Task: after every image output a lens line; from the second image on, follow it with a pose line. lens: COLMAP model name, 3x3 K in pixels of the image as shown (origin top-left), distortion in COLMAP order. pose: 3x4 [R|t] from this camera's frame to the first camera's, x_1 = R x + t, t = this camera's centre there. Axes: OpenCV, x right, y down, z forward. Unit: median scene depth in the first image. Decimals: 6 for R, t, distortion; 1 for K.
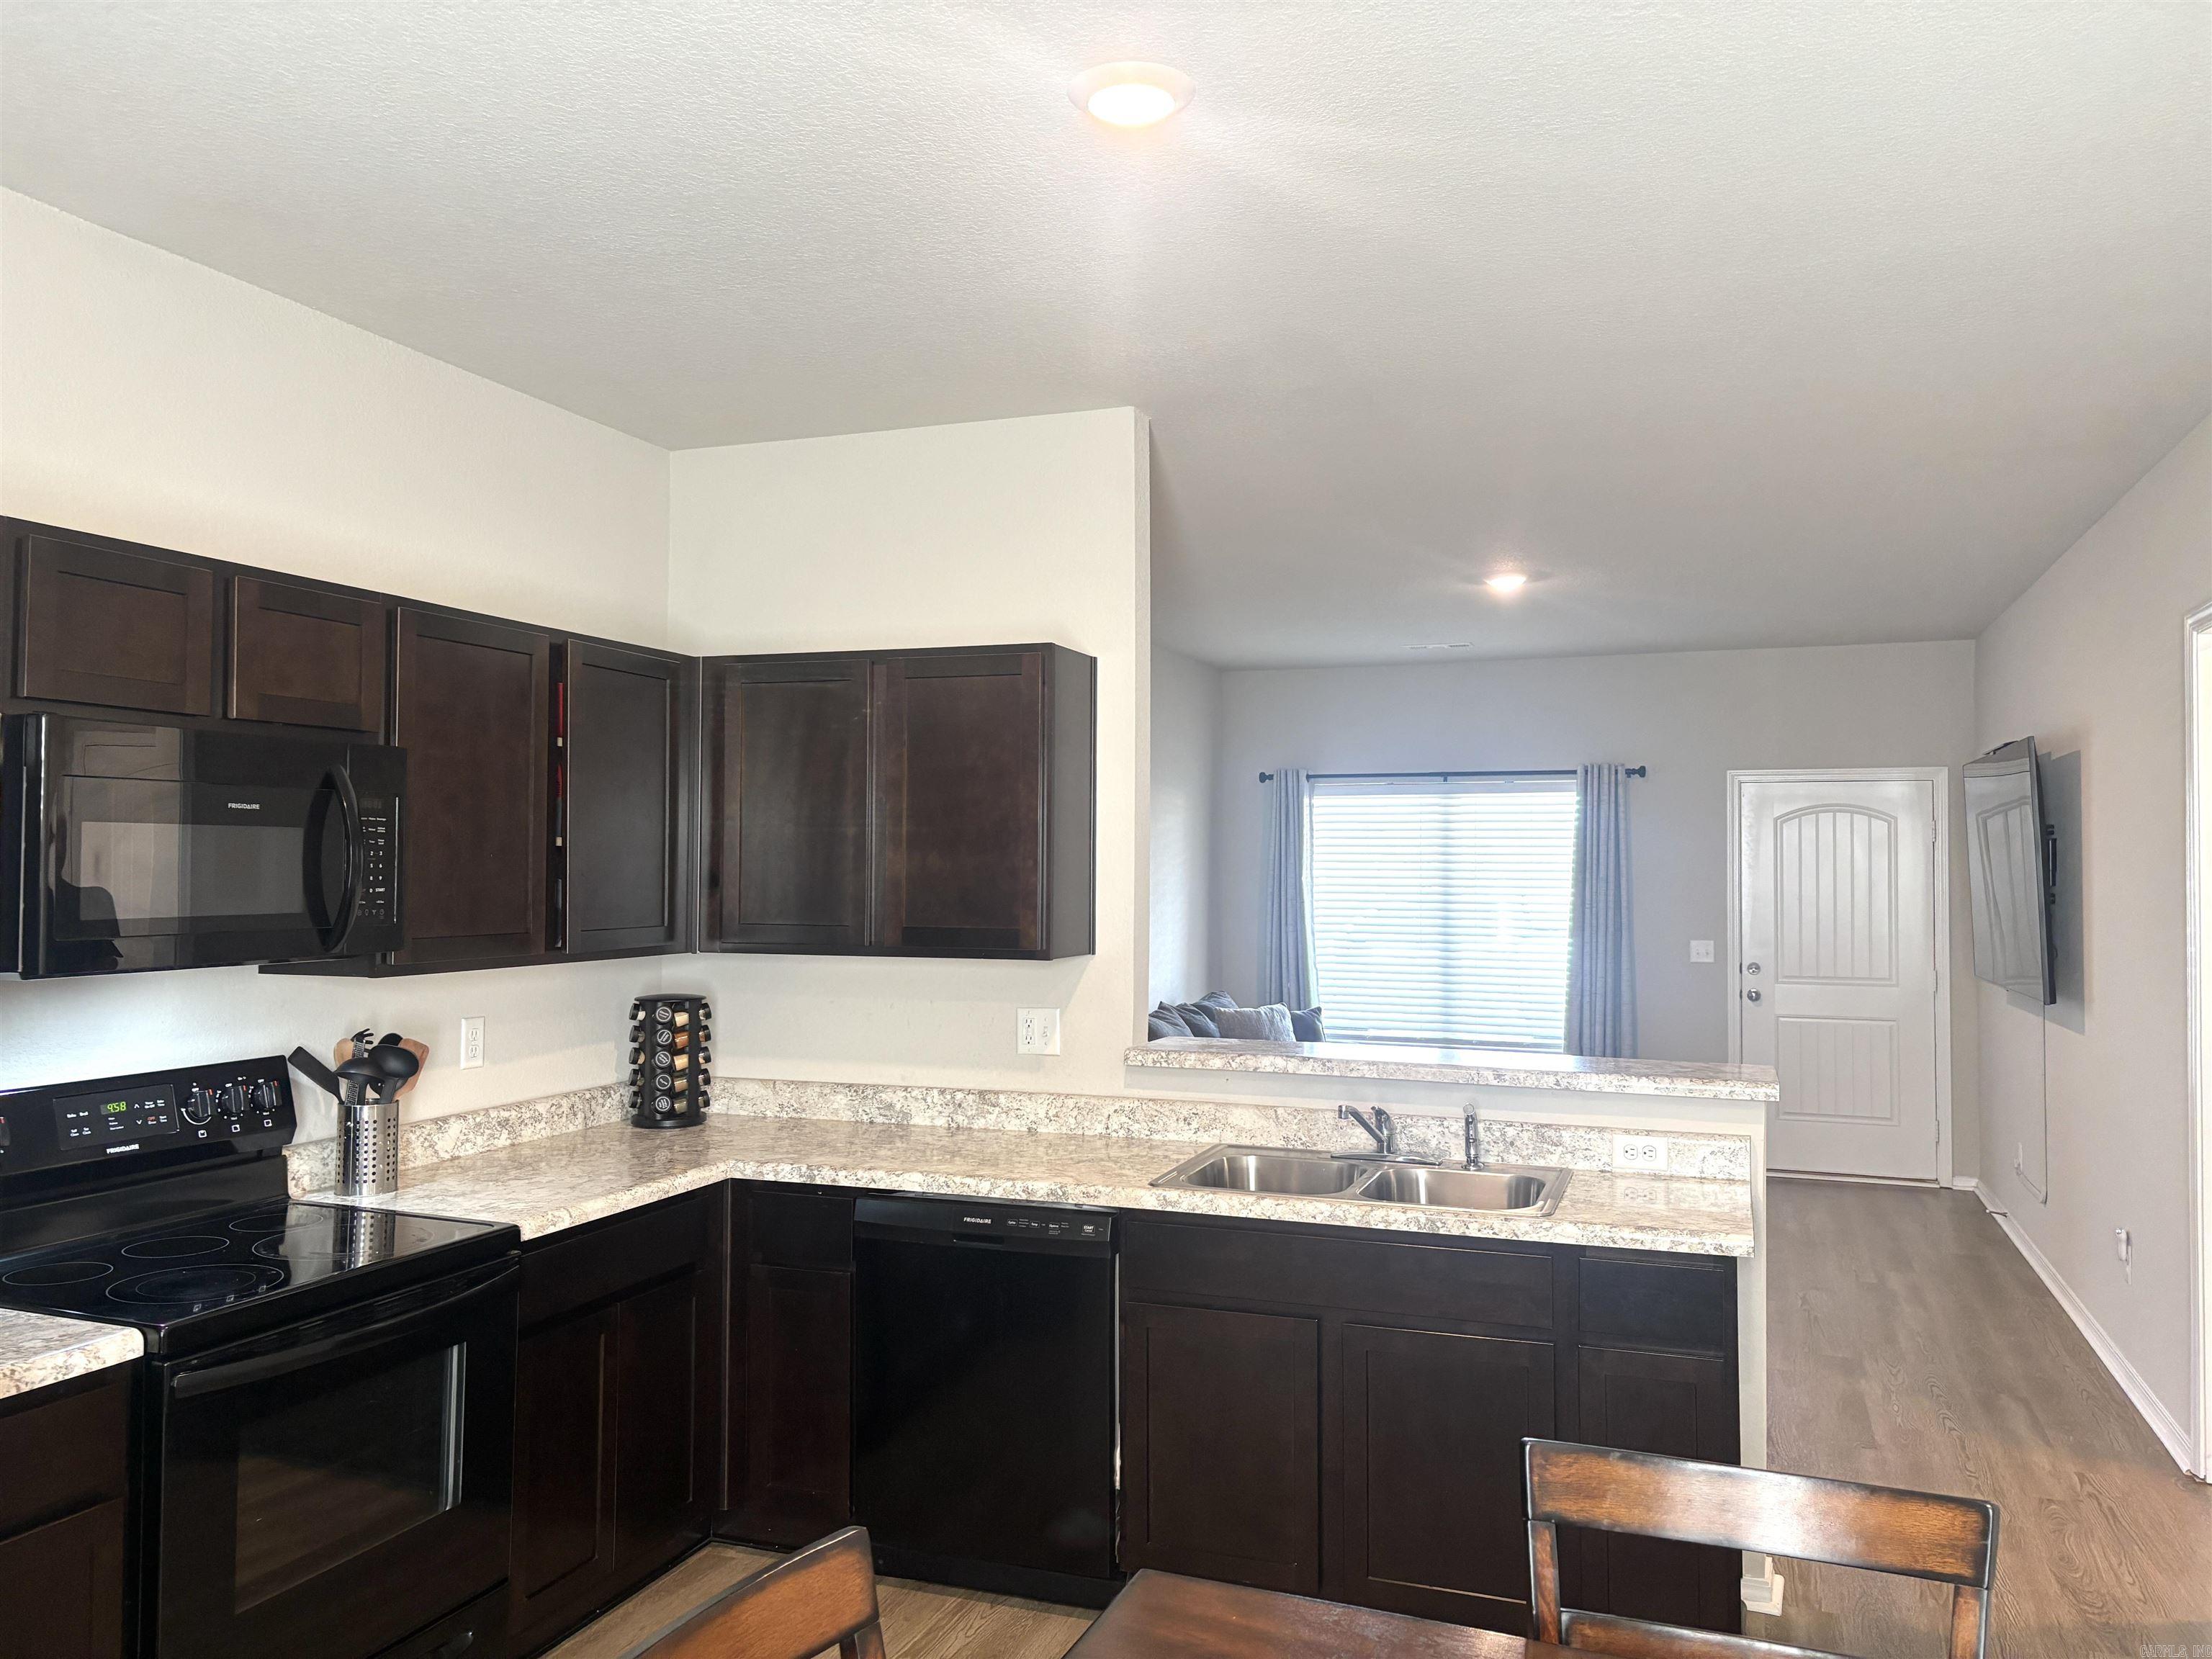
lens RADIAL K [[1677.2, 0, 1106.0], [0, 1677.2, 829.5], [0, 0, 1]] dist [-0.042279, 0.091559]
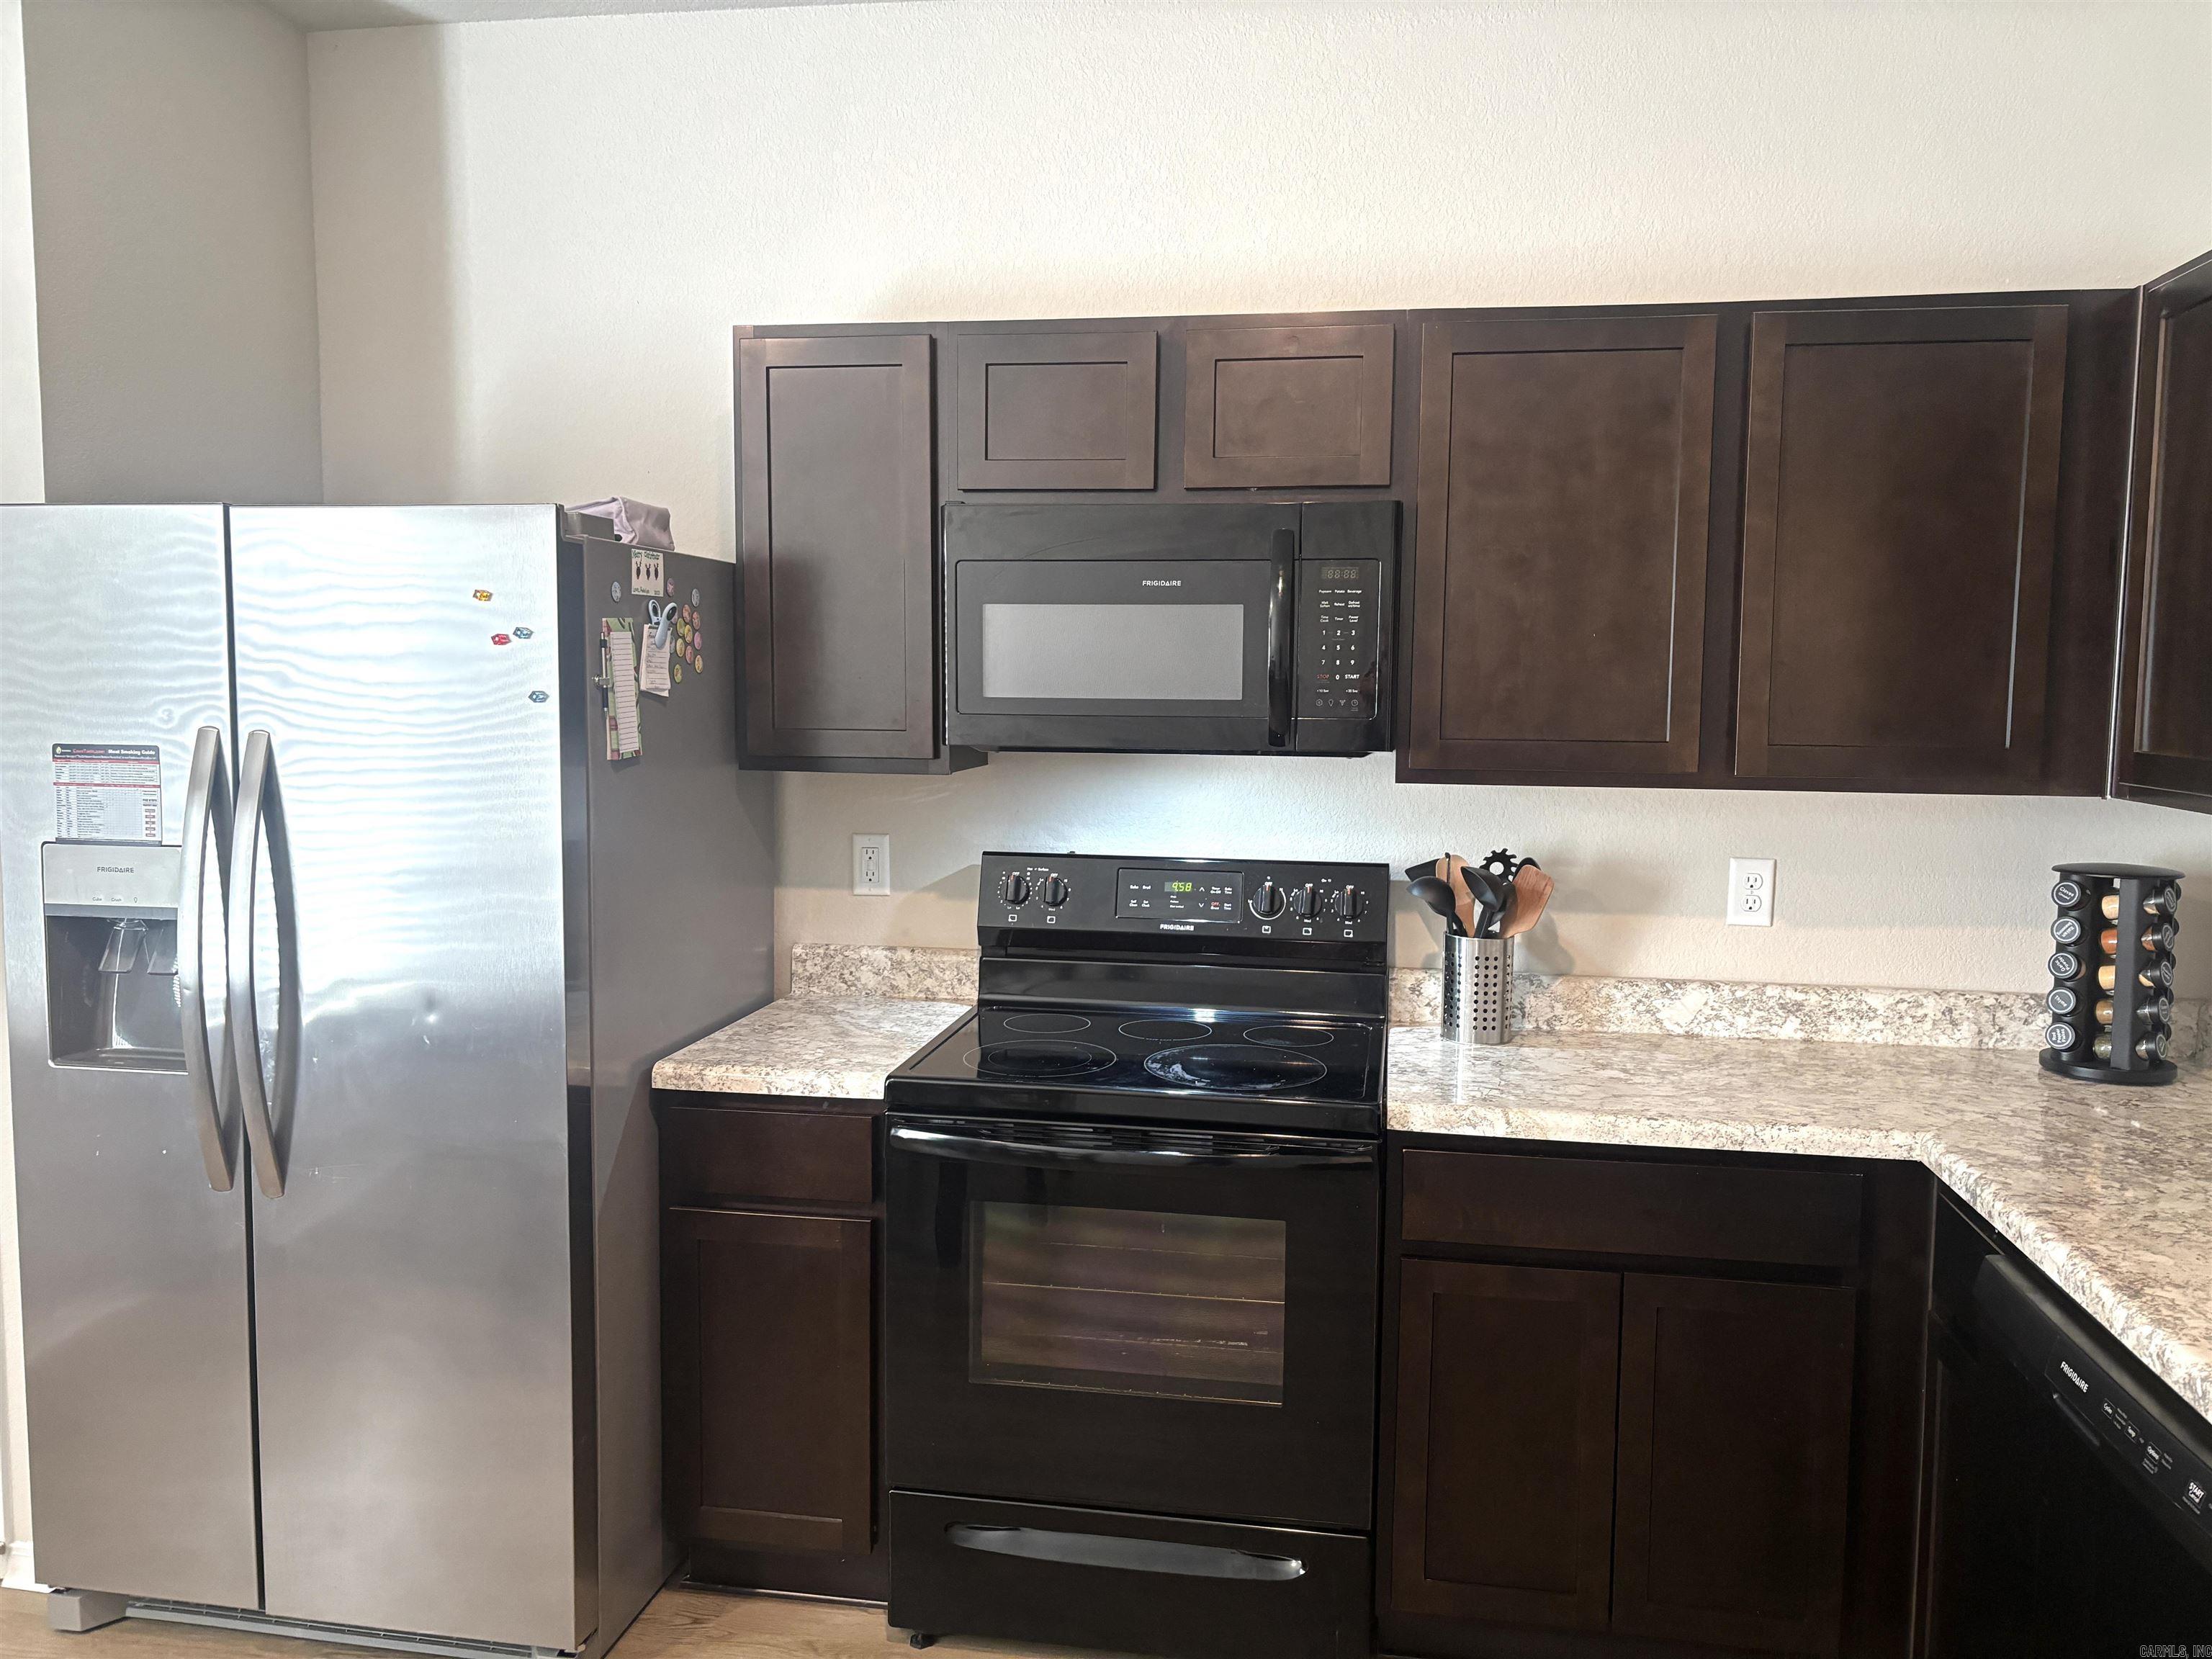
lens RADIAL K [[1686.2, 0, 1131.8], [0, 1686.2, 818.2], [0, 0, 1]] dist [0.105737, -0.133526]
pose [[0.204909, 0.084689, -0.975110, 0.315061], [0.010328, 0.996007, 0.088674, 0.025437], [0.978727, -0.028241, 0.203216, 0.595184]]
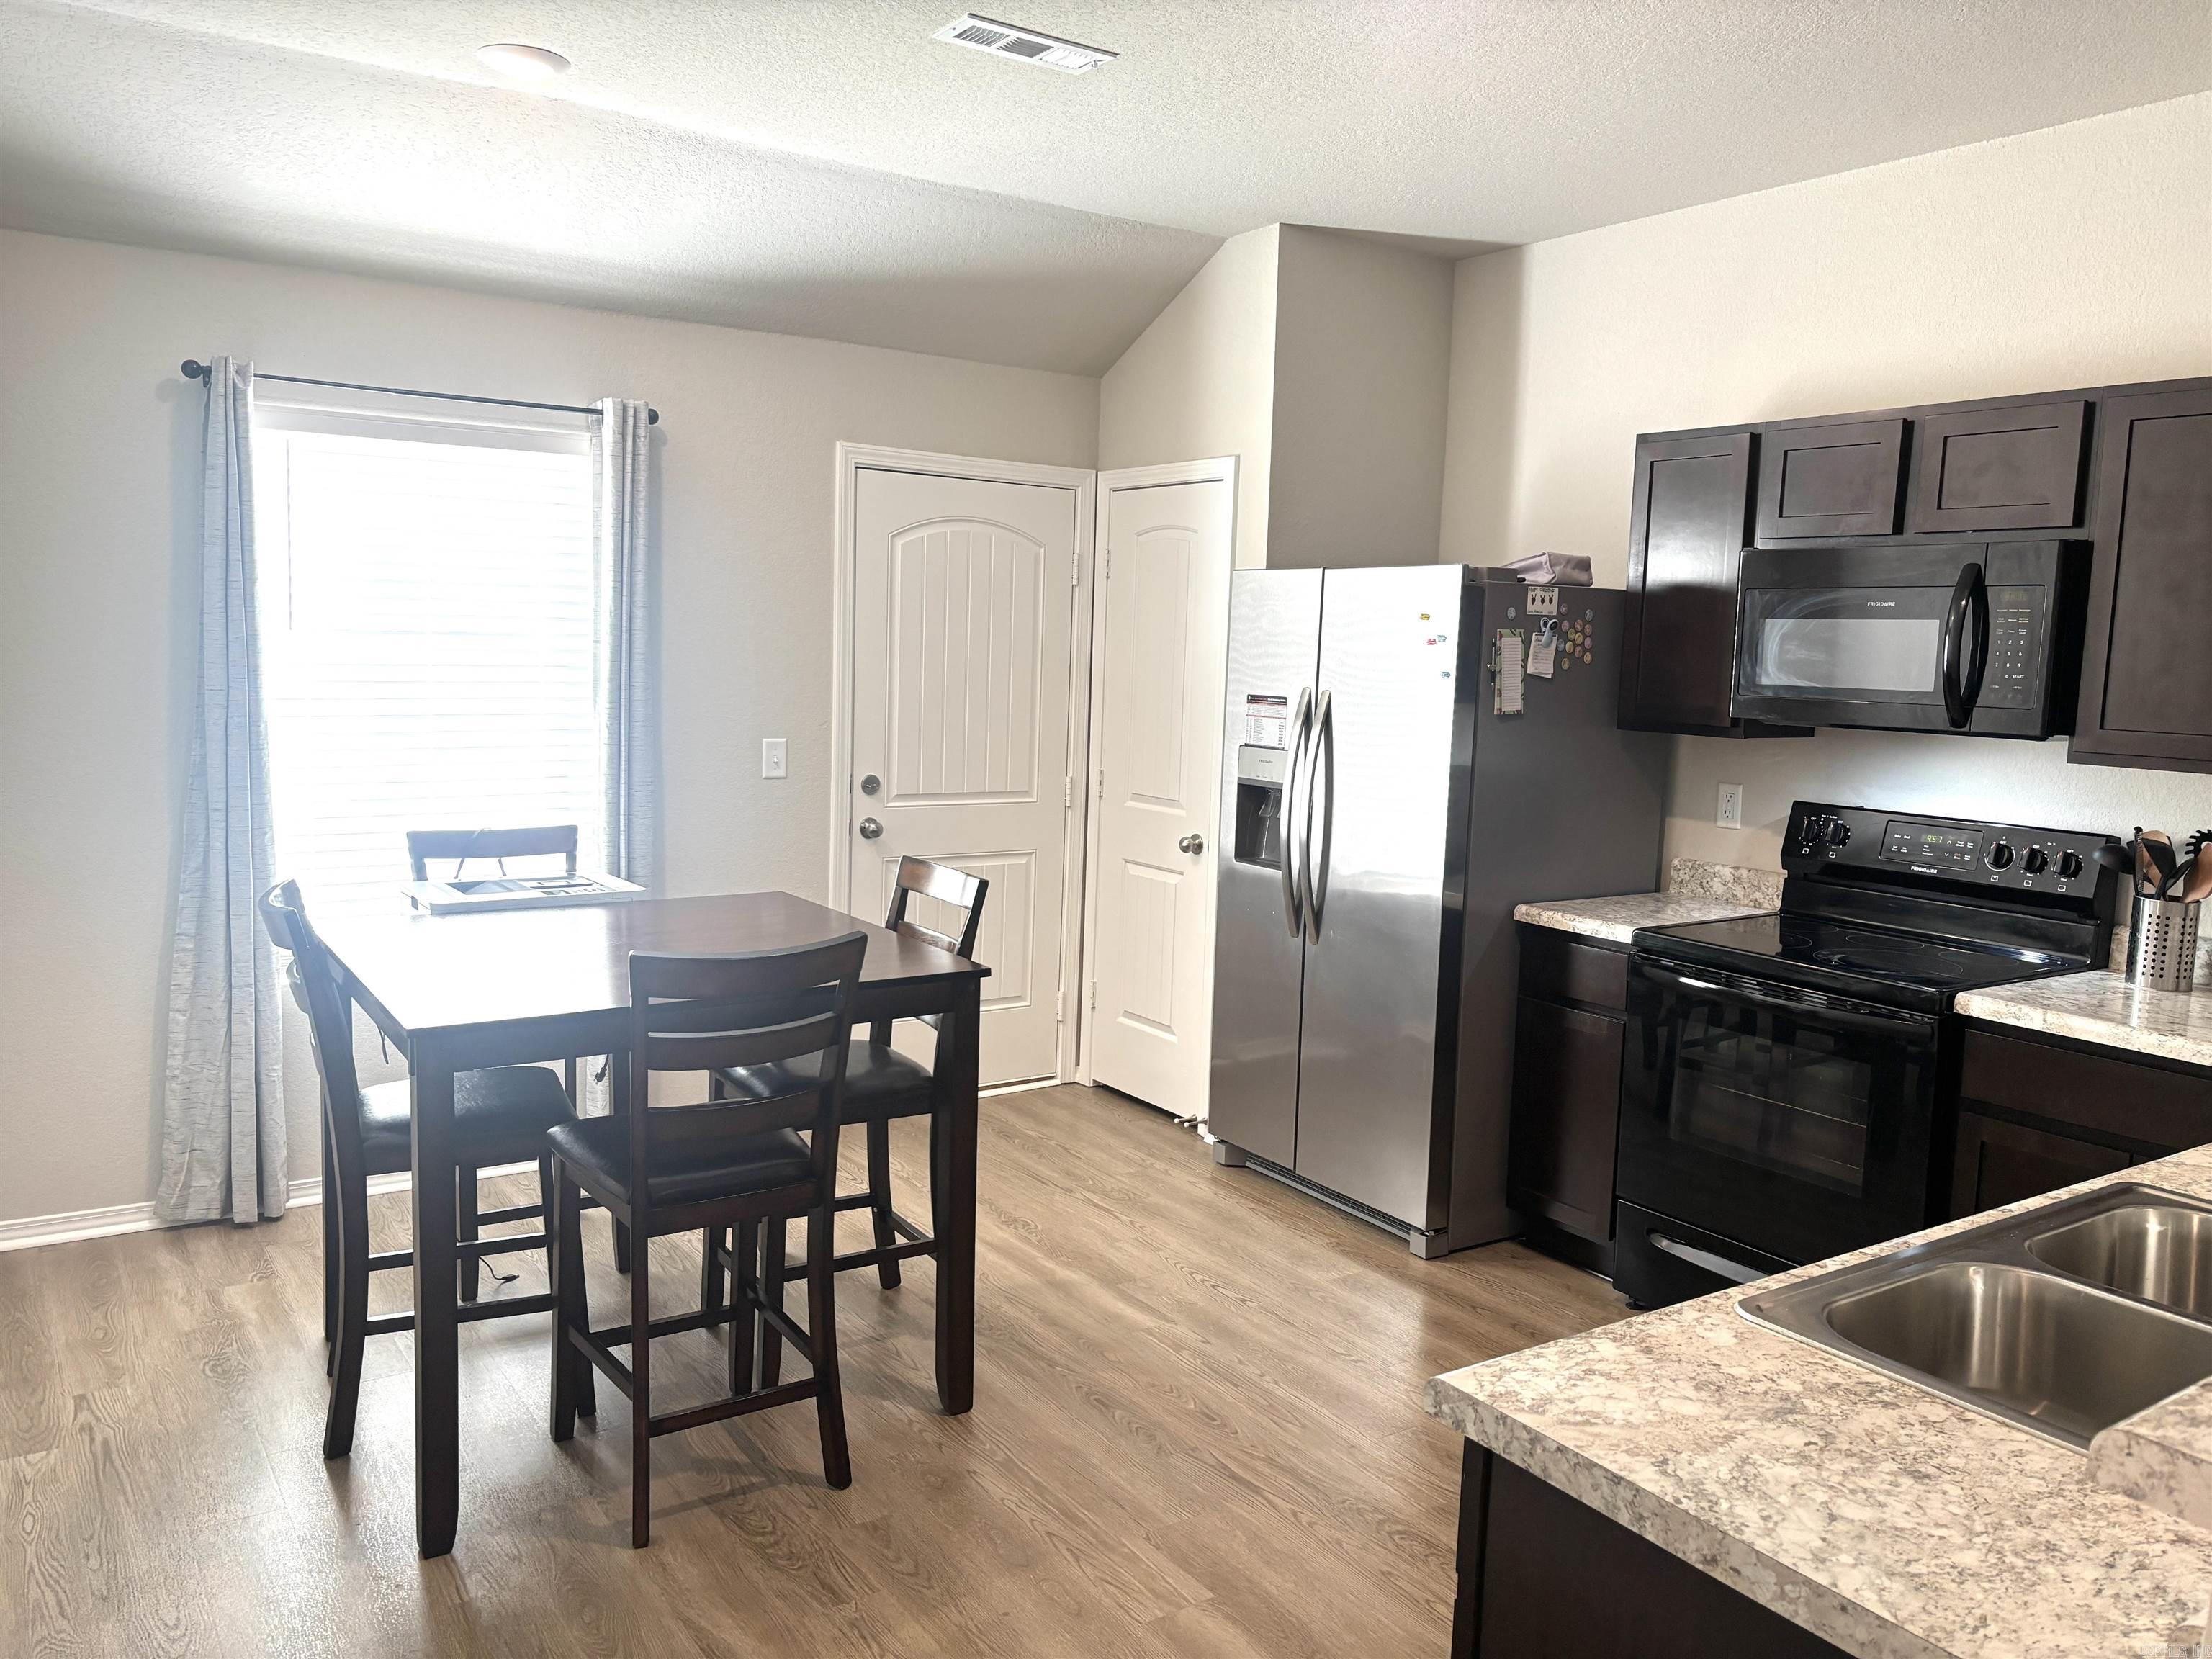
lens RADIAL K [[1677.2, 0, 1106.0], [0, 1677.2, 829.5], [0, 0, 1]] dist [-0.042279, 0.091559]
pose [[-0.569128, 0.075840, -0.818744, 0.659169], [-0.012162, 0.994852, 0.100607, 0.027599], [0.822159, 0.067216, -0.565275, 0.940739]]
